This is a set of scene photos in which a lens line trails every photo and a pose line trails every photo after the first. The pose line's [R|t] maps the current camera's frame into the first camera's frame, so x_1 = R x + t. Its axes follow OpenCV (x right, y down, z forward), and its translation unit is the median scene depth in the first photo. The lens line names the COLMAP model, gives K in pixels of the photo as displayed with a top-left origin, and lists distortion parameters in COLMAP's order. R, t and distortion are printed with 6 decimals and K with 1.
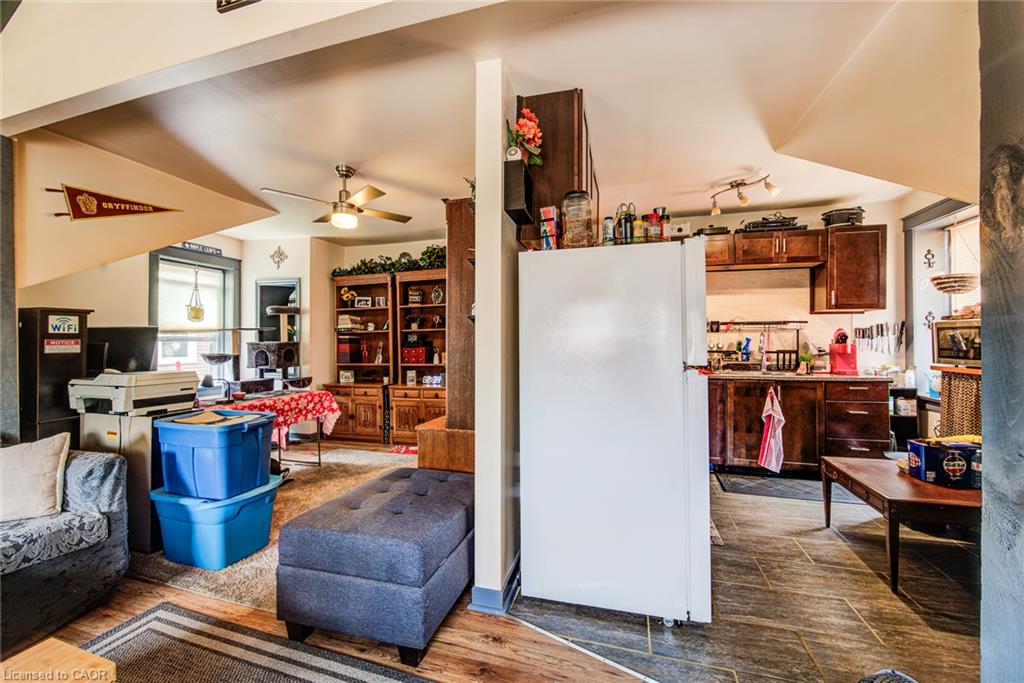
lens RADIAL K [[403.6, 0, 512.5], [0, 403.6, 335.3], [0, 0, 1]] dist [-0.003027, -0.000908]
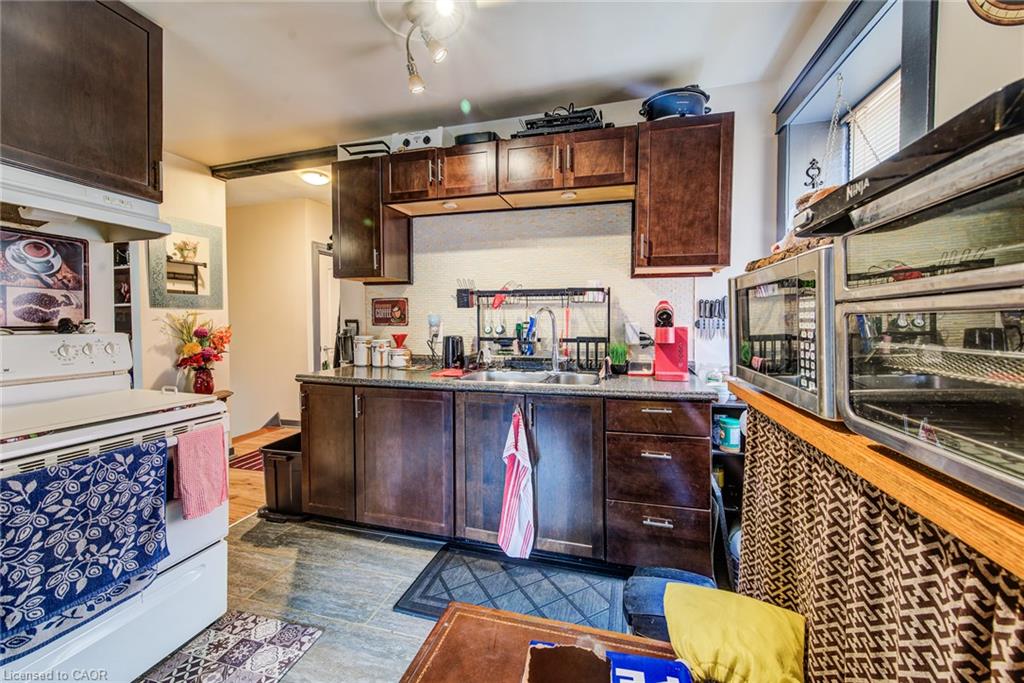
lens RADIAL K [[403.6, 0, 507.8], [0, 403.6, 327.8], [0, 0, 1]] dist [-0.003027, -0.000908]
pose [[0.999962, -0.002141, 0.008457, 0.600858], [0.001861, 0.999456, 0.032942, 0.002641], [-0.008523, -0.032925, 0.999421, 0.429120]]
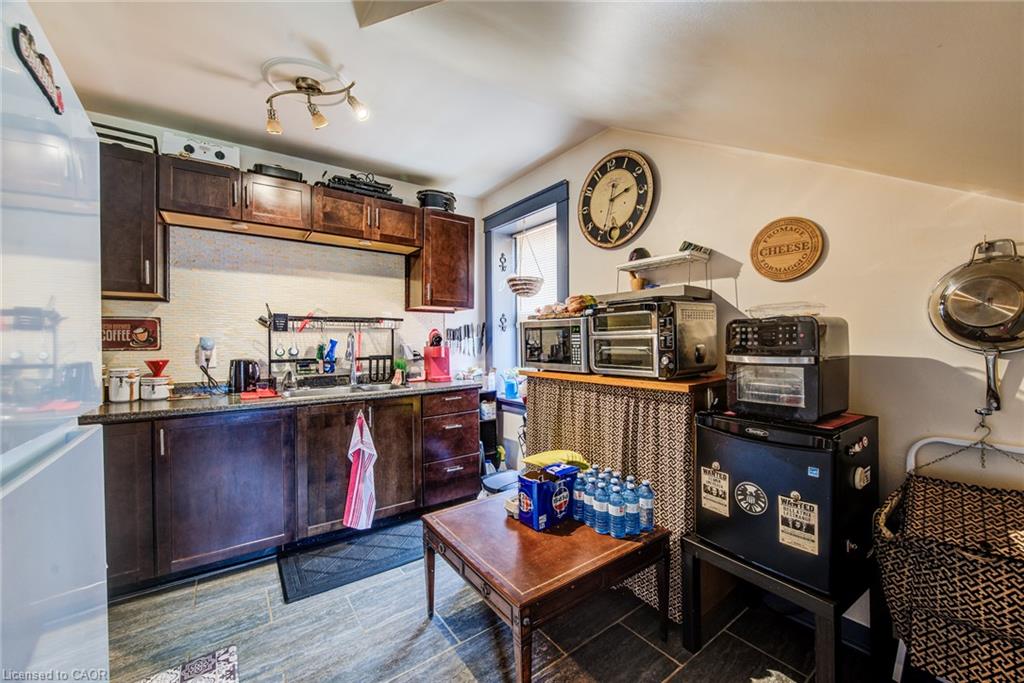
lens RADIAL K [[403.6, 0, 518.5], [0, 403.6, 341.7], [0, 0, 1]] dist [-0.003027, -0.000908]
pose [[0.607787, -0.007133, 0.794068, 0.241125], [-0.002615, 0.999936, 0.010984, 0.000980], [-0.794096, -0.008752, 0.607730, 0.338626]]
